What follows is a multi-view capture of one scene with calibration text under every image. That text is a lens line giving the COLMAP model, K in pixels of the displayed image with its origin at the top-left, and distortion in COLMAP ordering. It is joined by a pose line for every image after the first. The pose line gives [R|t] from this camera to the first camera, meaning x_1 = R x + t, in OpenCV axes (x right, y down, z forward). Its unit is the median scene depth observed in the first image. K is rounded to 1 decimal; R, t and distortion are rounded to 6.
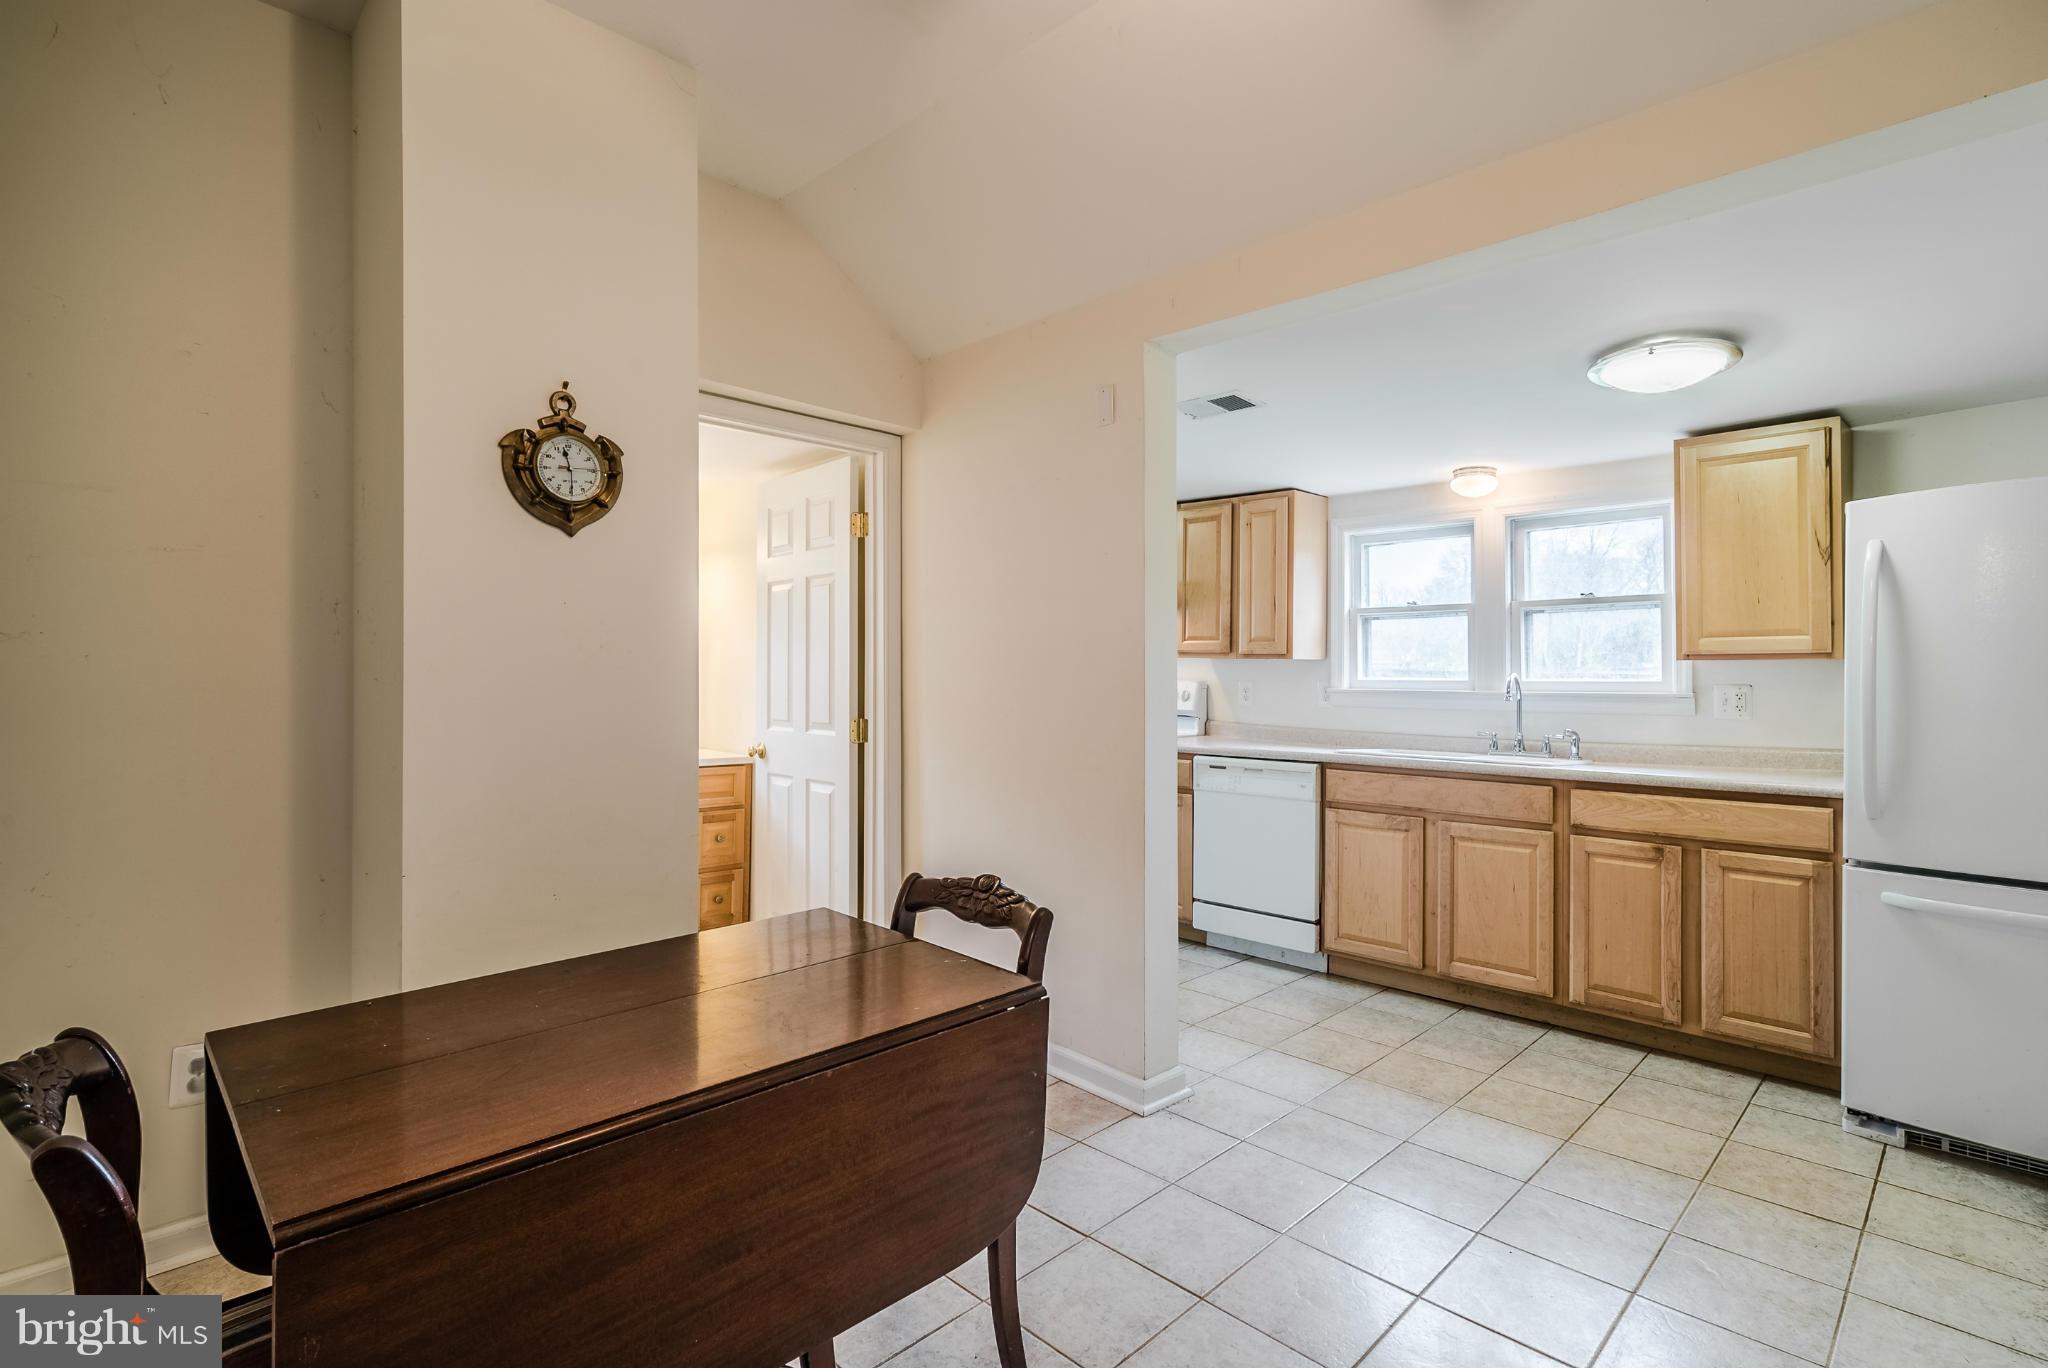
lens RADIAL K [[984.8, 0, 1074.7], [0, 984.8, 683.2], [0, 0, 1]] dist [0.000180, 0.000101]
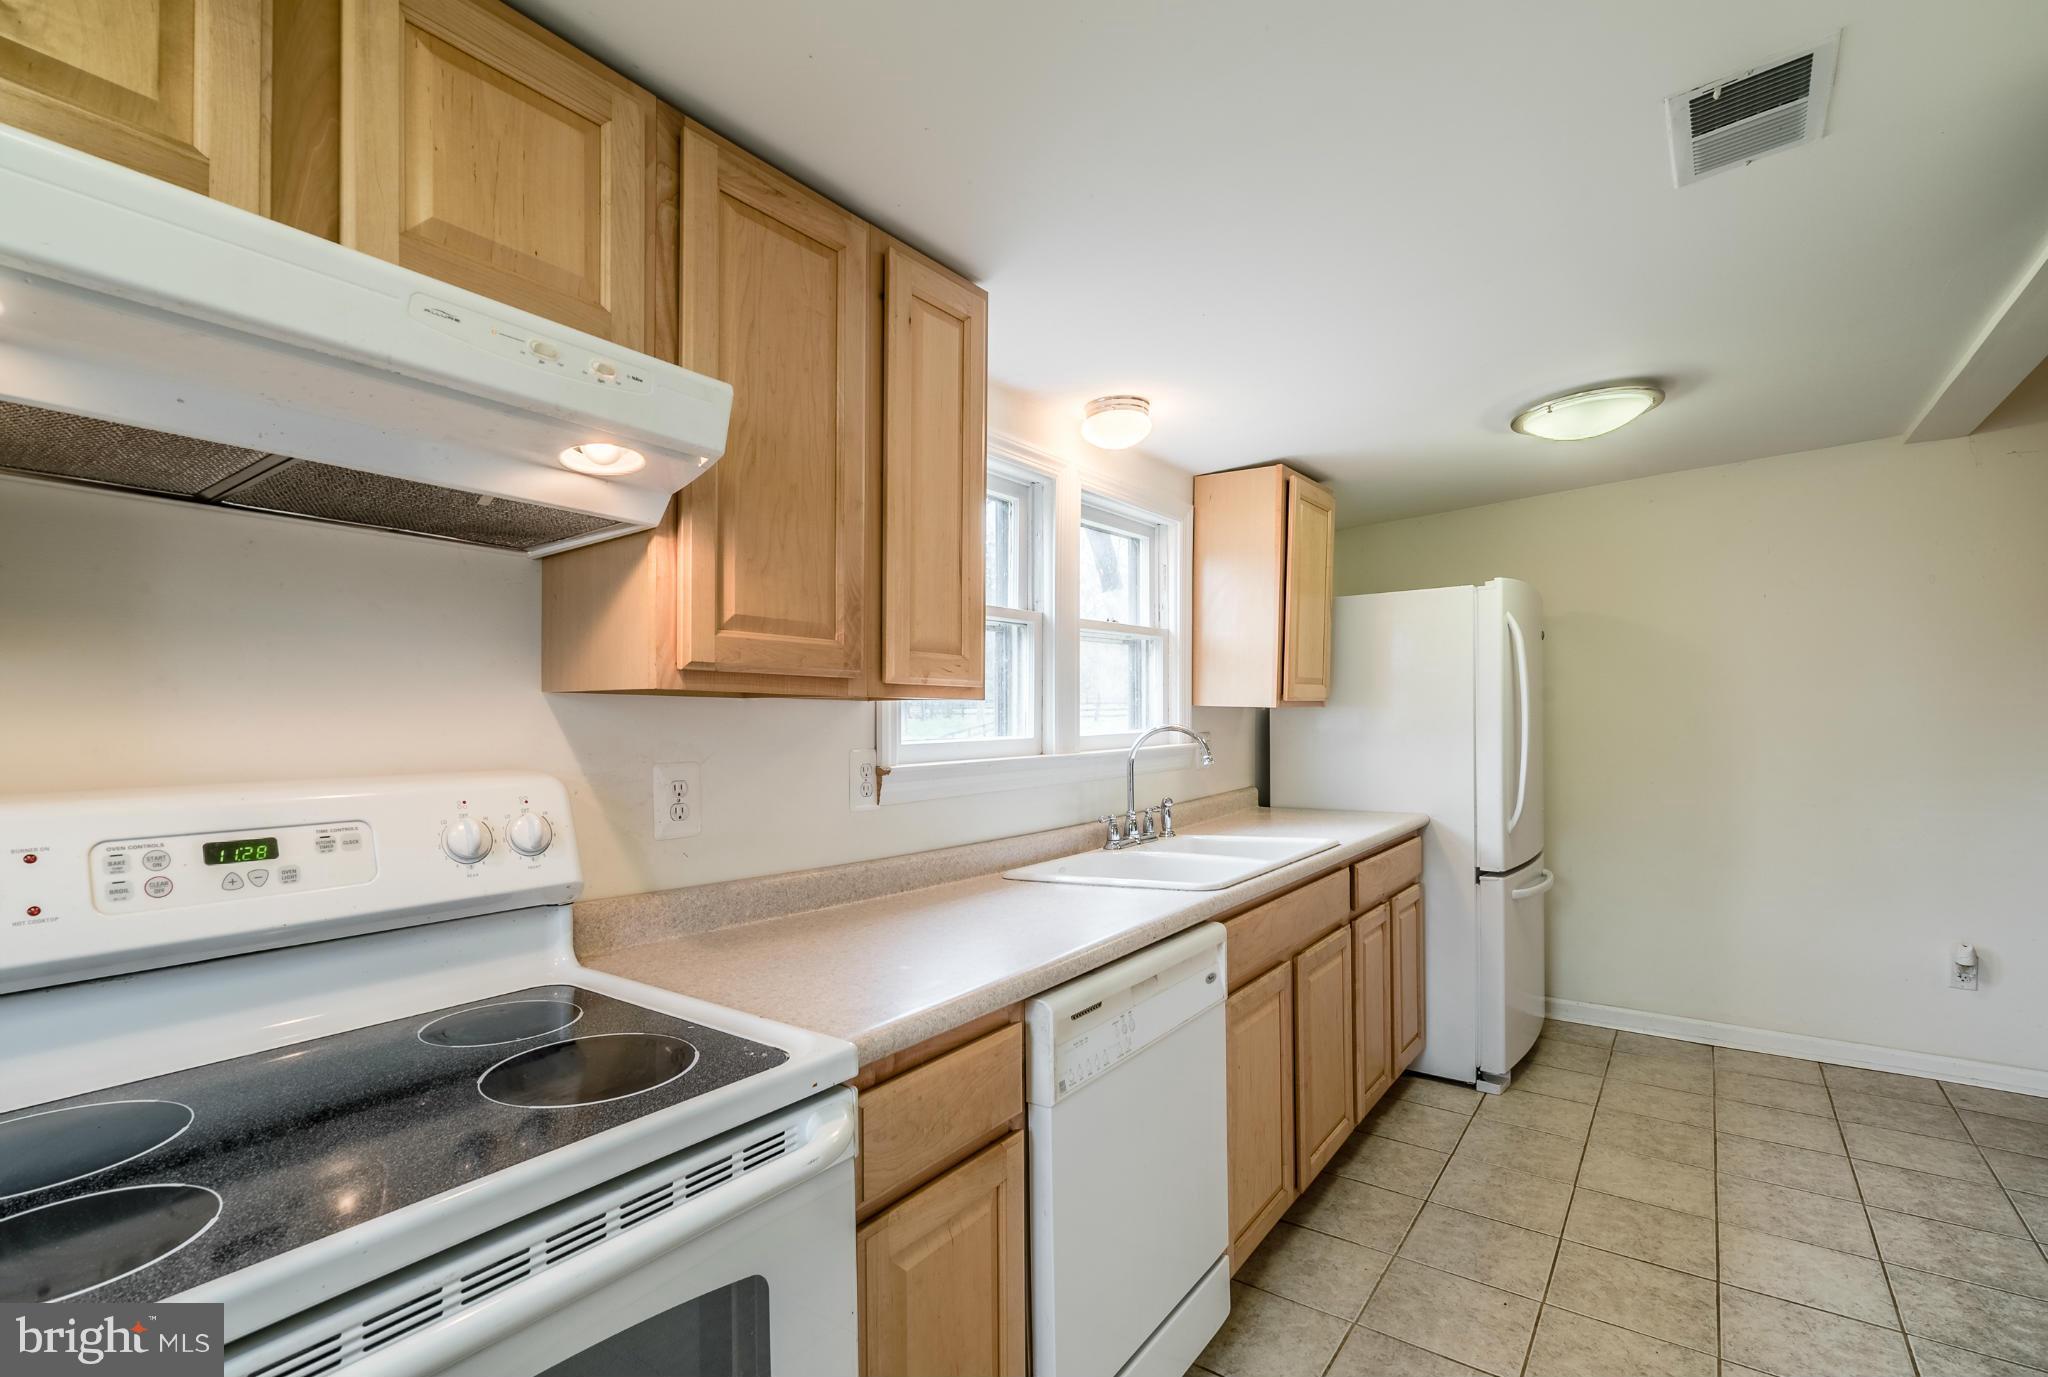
lens RADIAL K [[923.7, 0, 1025.9], [0, 923.7, 722.7], [0, 0, 1]] dist [-0.000172, 0.000040]
pose [[-0.132598, -0.010838, 0.991111, -0.221610], [0.008575, 0.999890, 0.012082, -0.026329], [-0.991133, 0.010101, -0.132491, 1.337136]]
